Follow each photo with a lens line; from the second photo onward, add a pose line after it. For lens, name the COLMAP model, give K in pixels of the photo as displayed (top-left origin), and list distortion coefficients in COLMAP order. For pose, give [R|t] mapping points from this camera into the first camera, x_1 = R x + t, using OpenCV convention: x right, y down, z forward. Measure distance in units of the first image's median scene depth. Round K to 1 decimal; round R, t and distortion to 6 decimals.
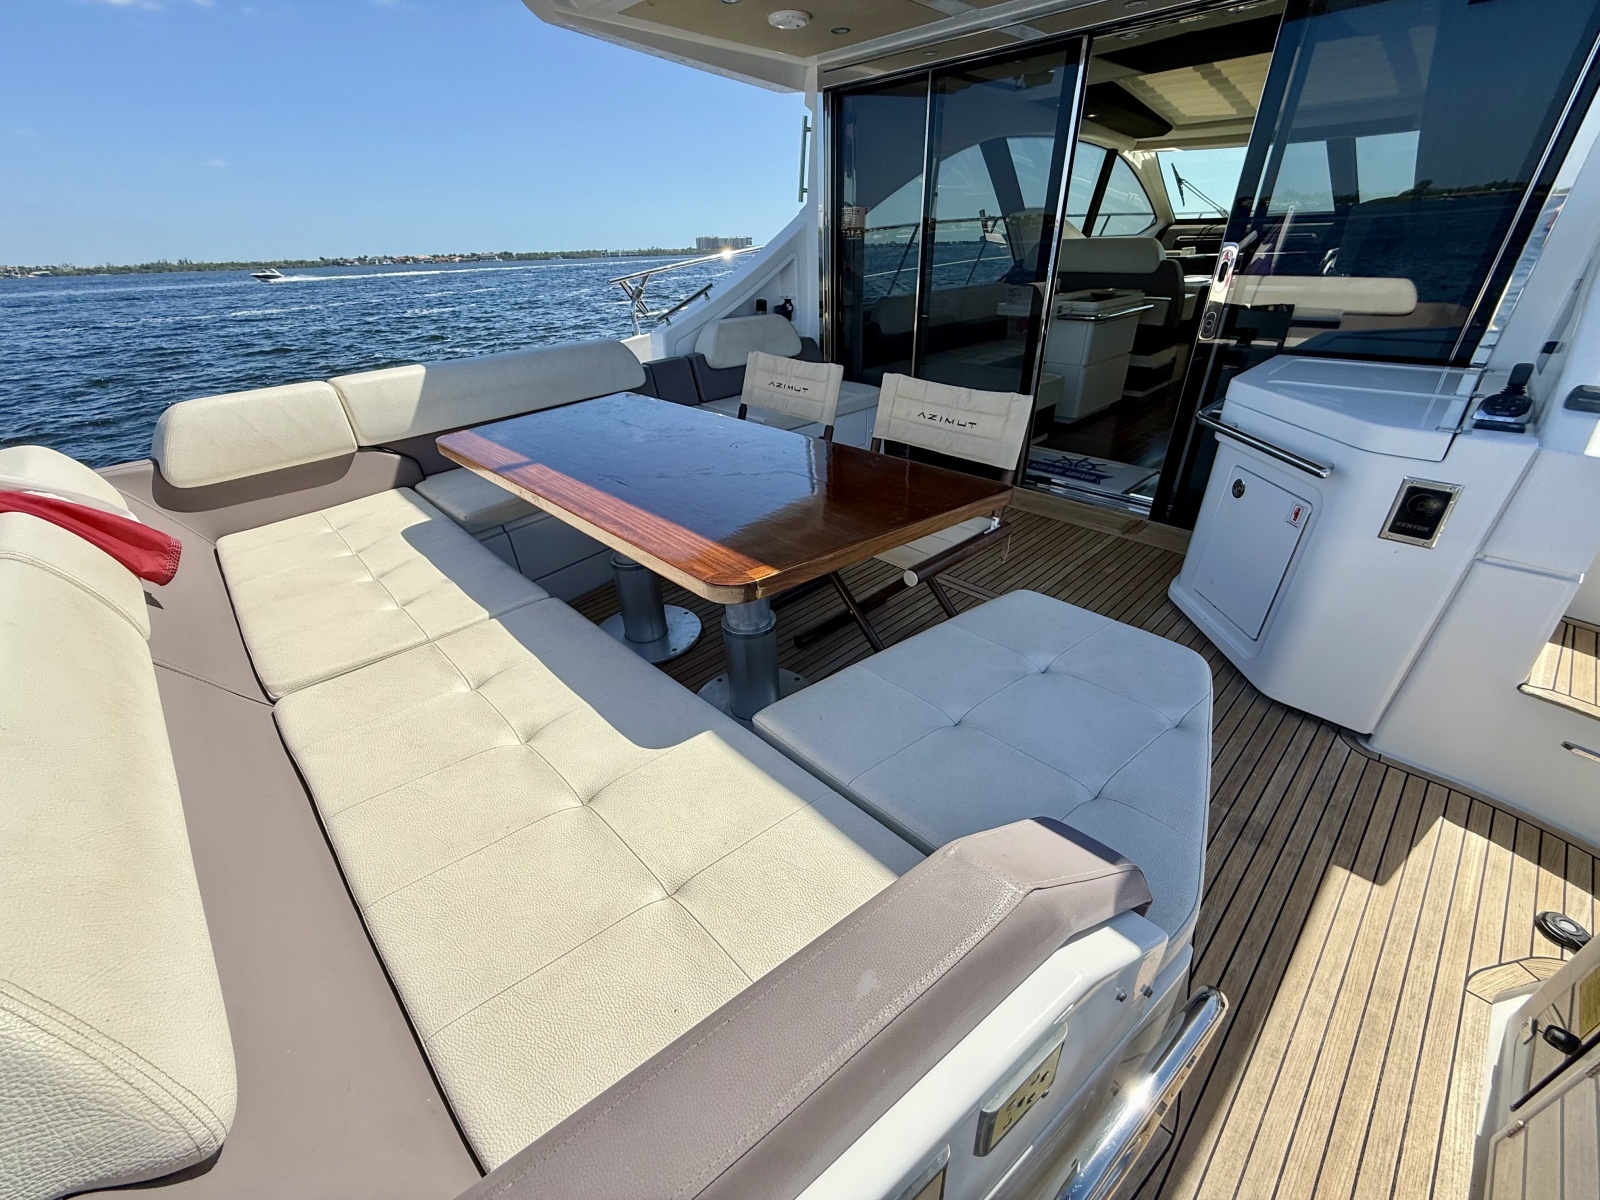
lens RADIAL K [[641.1, 0, 772.2], [0, 641.1, 599.5], [0, 0, 1]] dist [-0.000674, 0.000416]
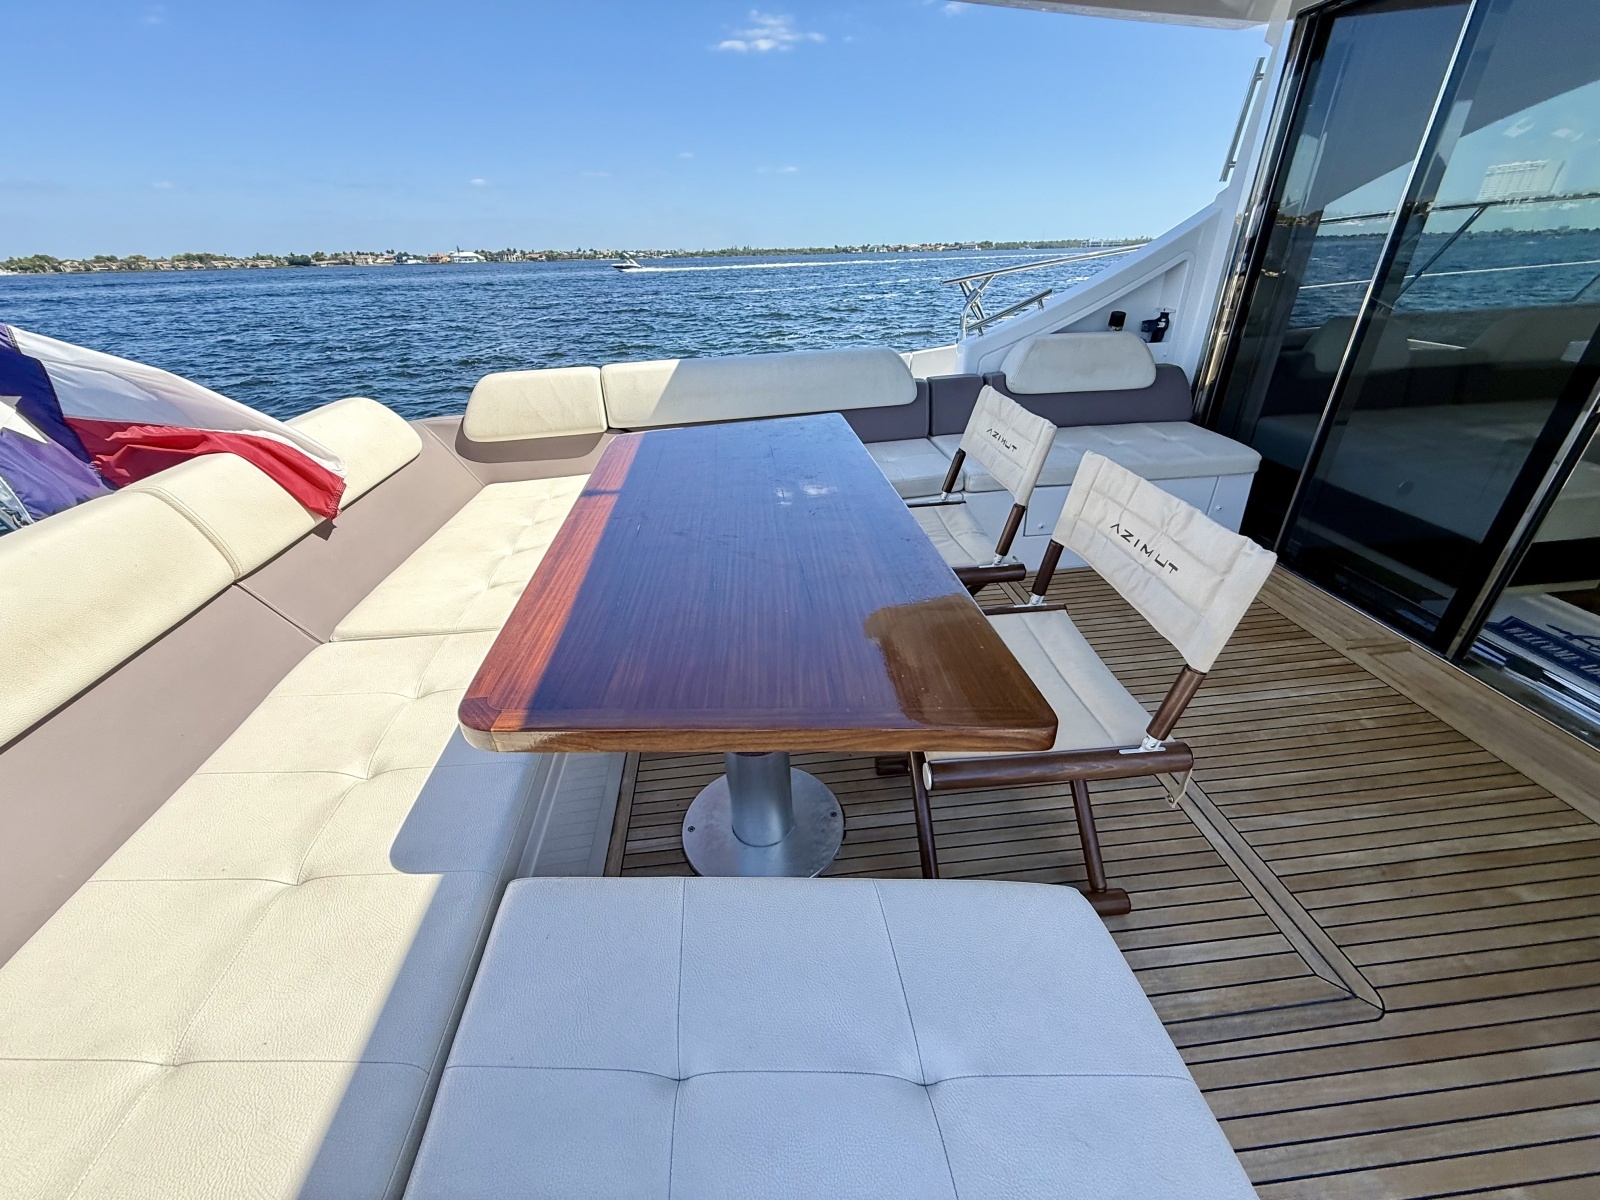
lens RADIAL K [[641.1, 0, 788.9], [0, 641.1, 597.0], [0, 0, 1]] dist [-0.000674, 0.000416]
pose [[0.799726, 0.293881, -0.523519, 0.178240], [-0.288087, 0.952897, 0.094834, -0.104890], [0.526729, 0.074978, 0.846720, 0.172074]]
